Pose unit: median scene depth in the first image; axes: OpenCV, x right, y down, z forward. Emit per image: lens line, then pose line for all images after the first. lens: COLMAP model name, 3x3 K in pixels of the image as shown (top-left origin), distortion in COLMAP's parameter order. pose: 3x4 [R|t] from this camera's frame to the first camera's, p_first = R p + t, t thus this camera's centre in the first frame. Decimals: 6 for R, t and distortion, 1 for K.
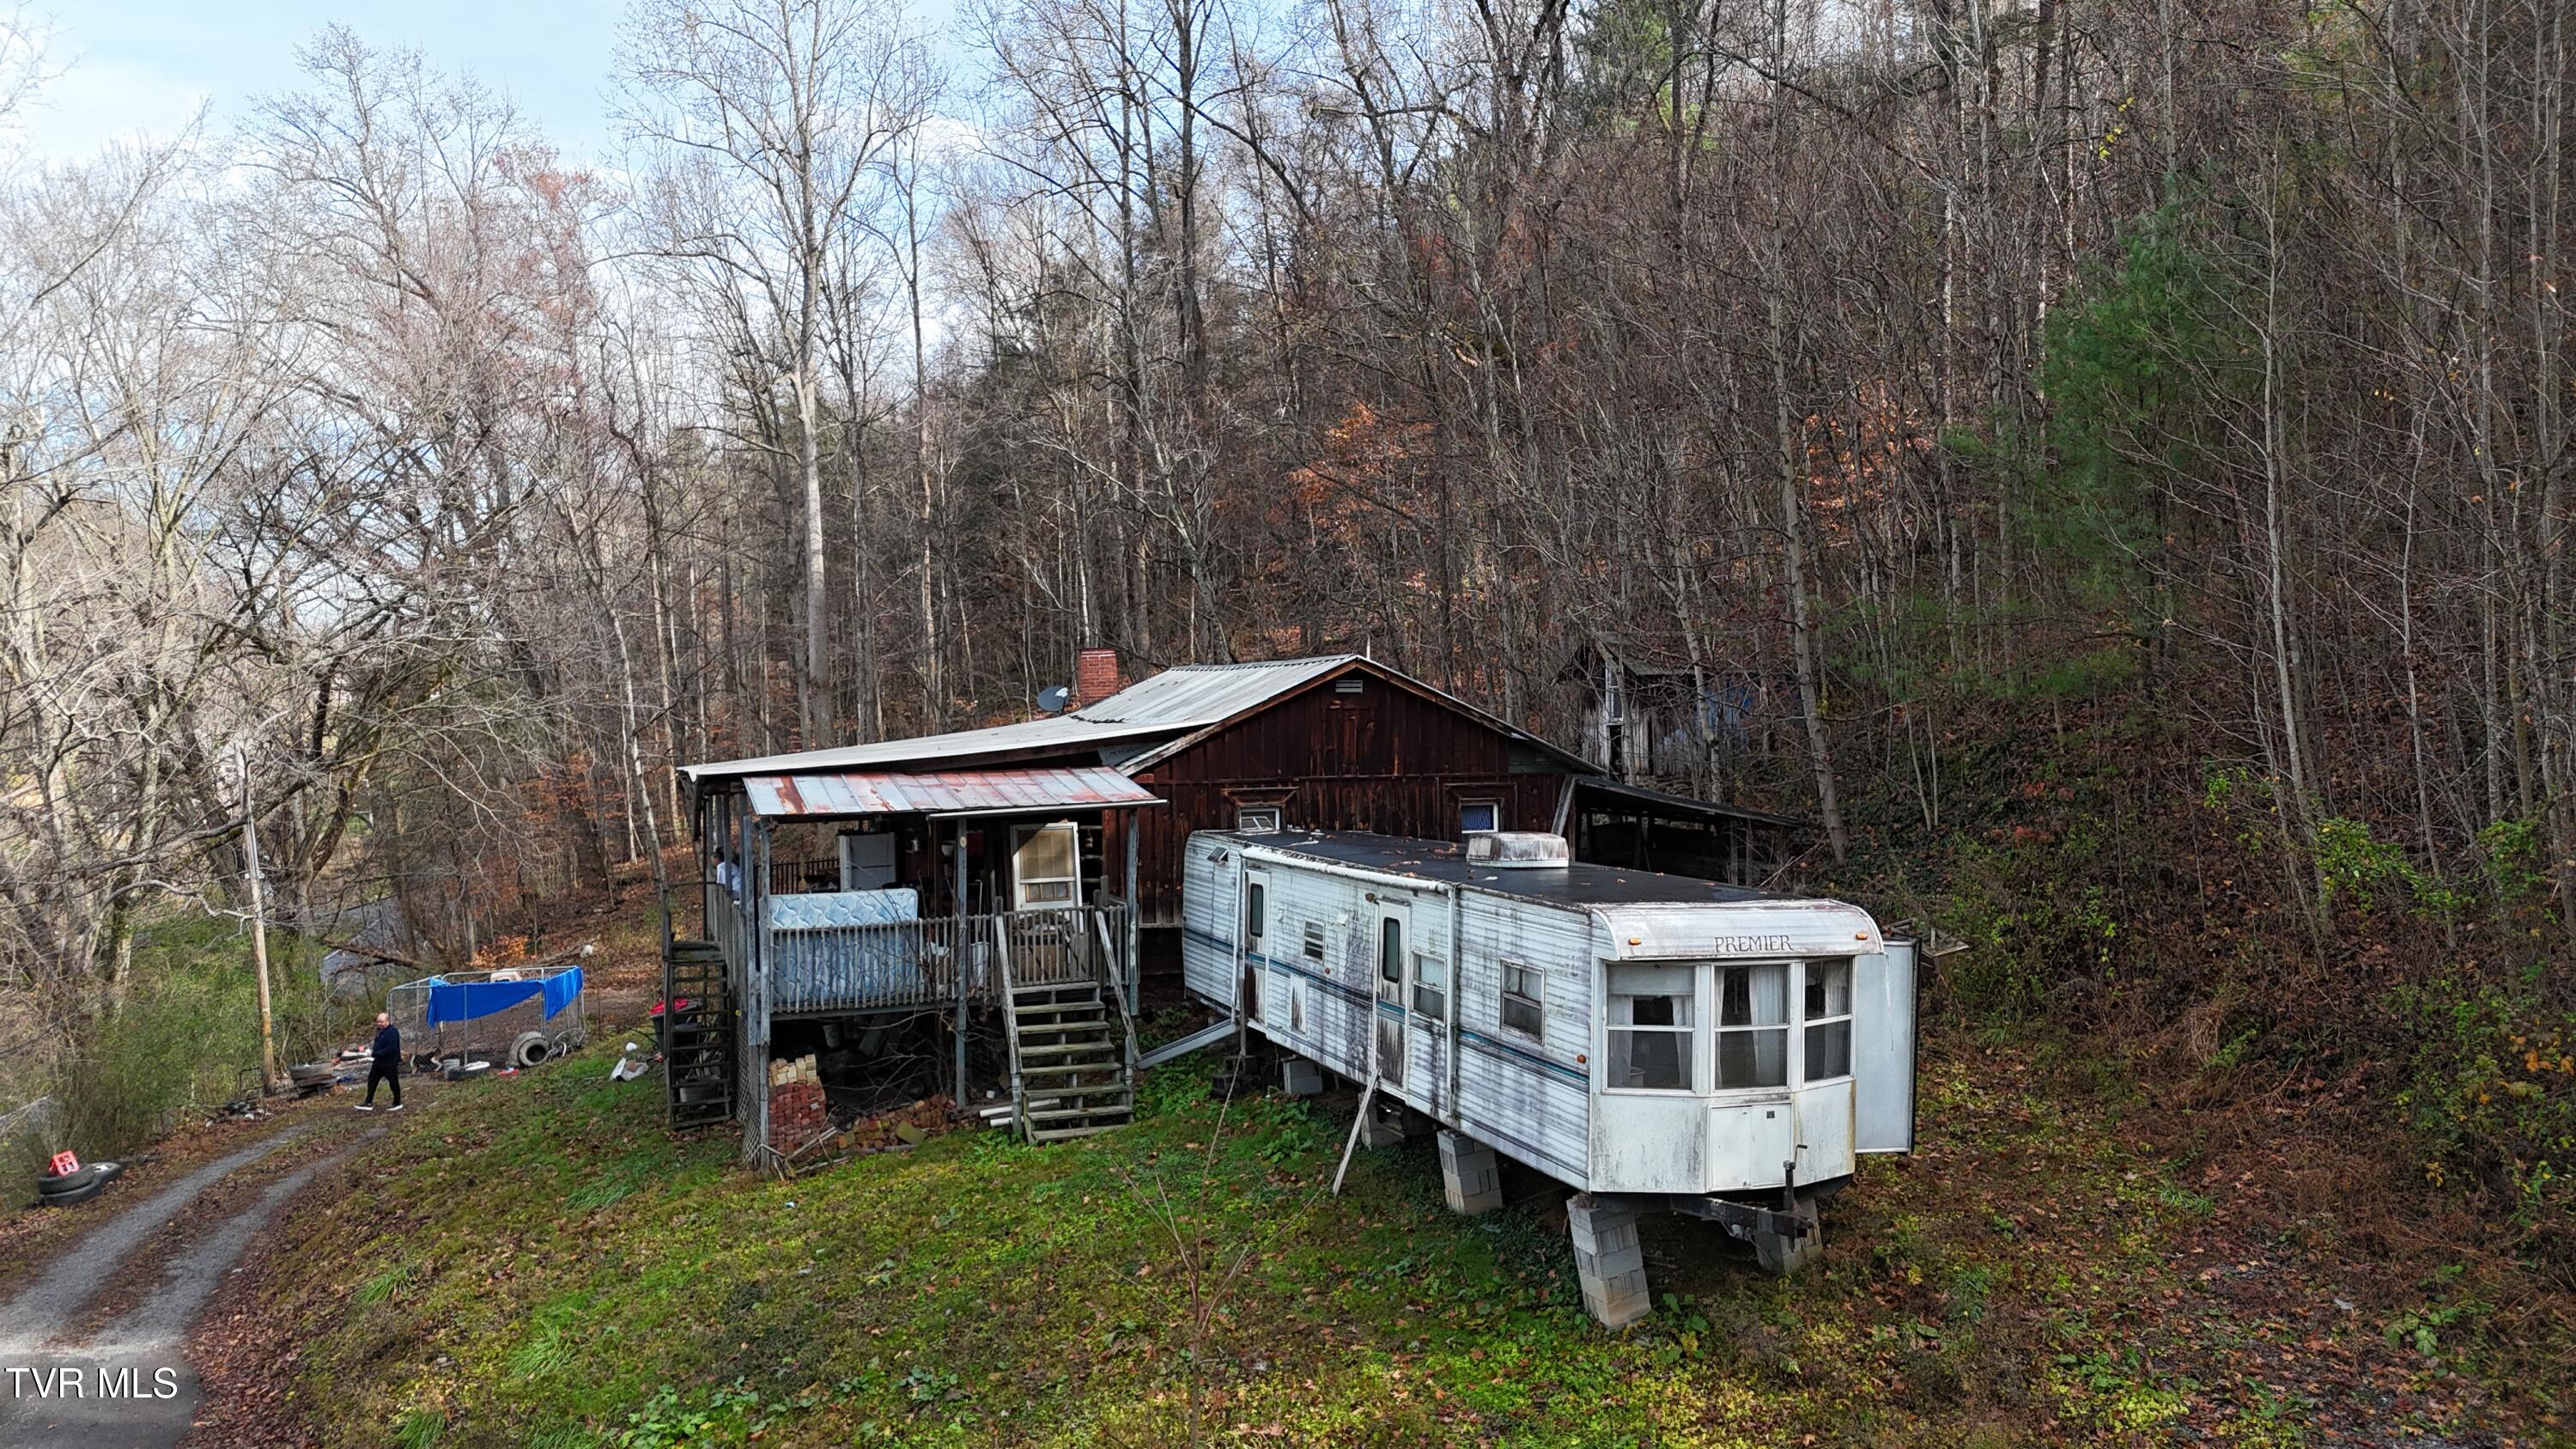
lens RADIAL K [[1887.8, 0, 1297.3], [0, 1887.8, 720.2], [0, 0, 1]] dist [0.087246, -0.081196]
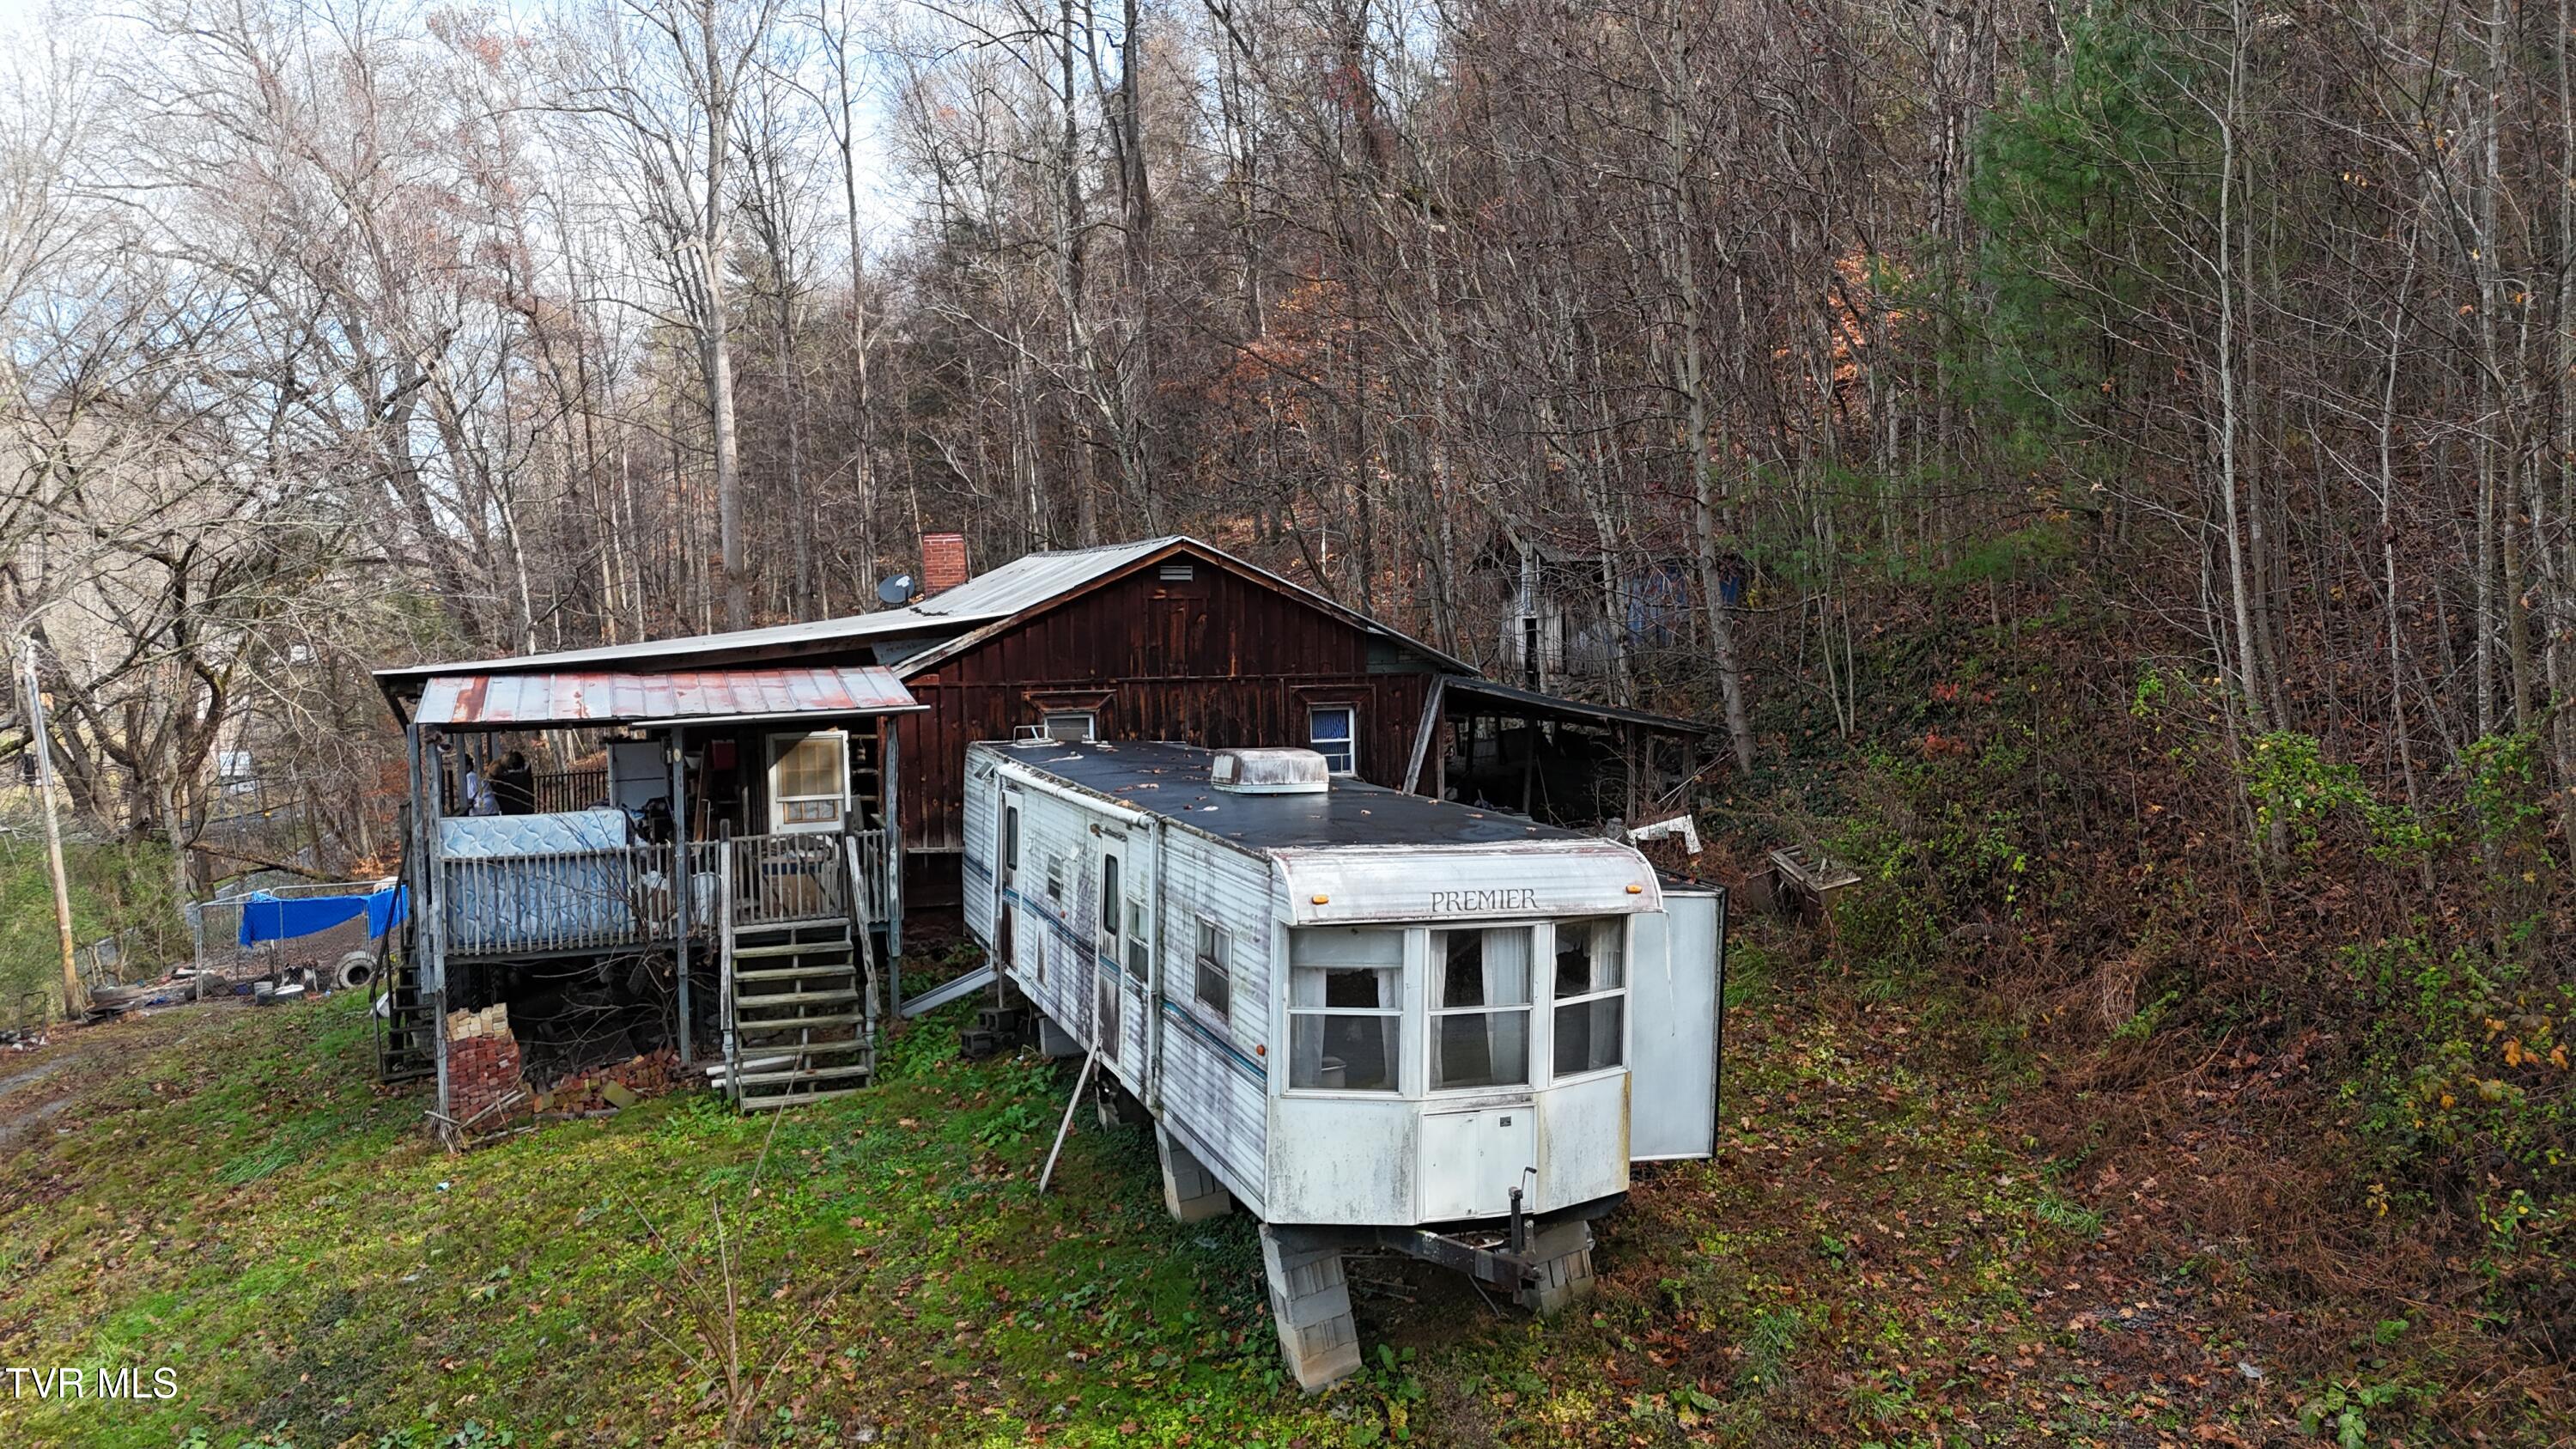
lens RADIAL K [[1887.8, 0, 1297.3], [0, 1887.8, 720.2], [0, 0, 1]] dist [0.087246, -0.081196]
pose [[0.999872, 0.000327, -0.016026, 0.118188], [0.000549, 0.998506, 0.054635, 0.002670], [0.016020, -0.054637, 0.998378, 0.163879]]
